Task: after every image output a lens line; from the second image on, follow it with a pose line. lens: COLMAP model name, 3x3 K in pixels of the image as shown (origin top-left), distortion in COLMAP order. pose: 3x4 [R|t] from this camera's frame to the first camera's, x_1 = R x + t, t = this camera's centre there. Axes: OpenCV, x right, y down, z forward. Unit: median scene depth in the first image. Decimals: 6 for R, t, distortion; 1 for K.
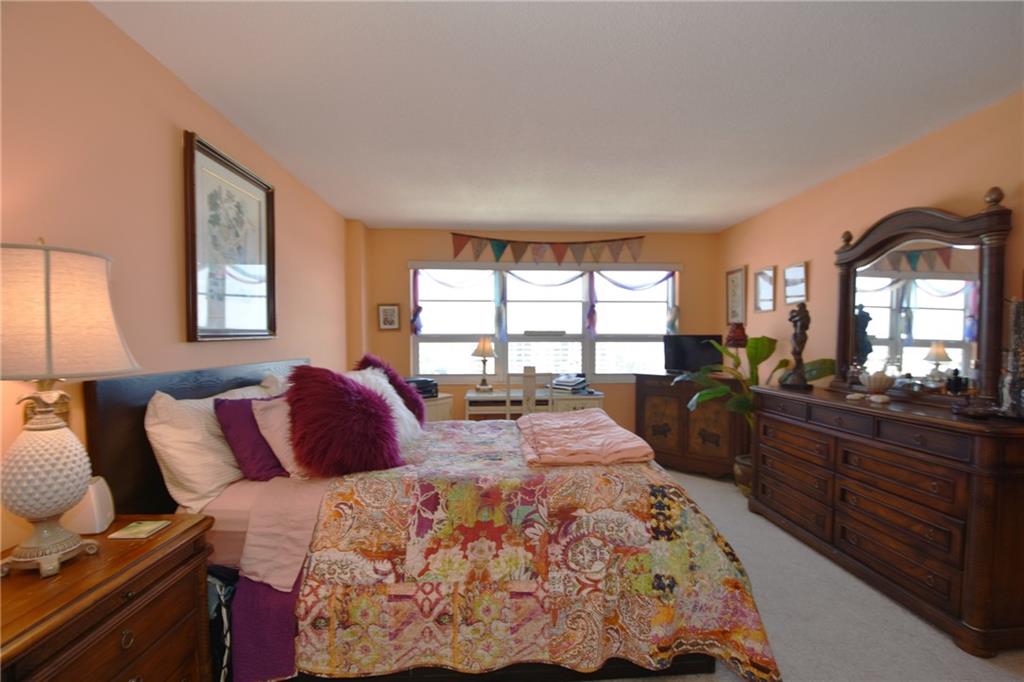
lens RADIAL K [[448.6, 0, 516.1], [0, 448.6, 354.2], [0, 0, 1]] dist [0.007714, -0.017531]
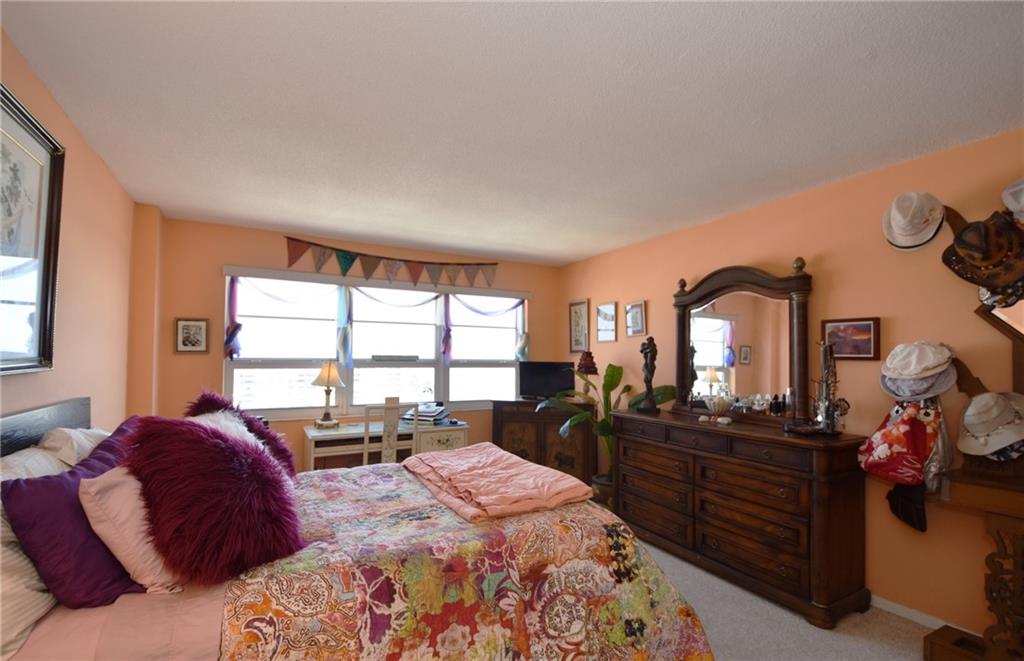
lens RADIAL K [[461.3, 0, 517.7], [0, 461.3, 341.2], [0, 0, 1]] dist [0.001091, -0.012451]
pose [[0.901467, 0.024451, 0.432157, -0.258797], [0.005400, 0.997690, -0.067713, -0.036295], [-0.432815, 0.063375, 0.899252, 0.120327]]
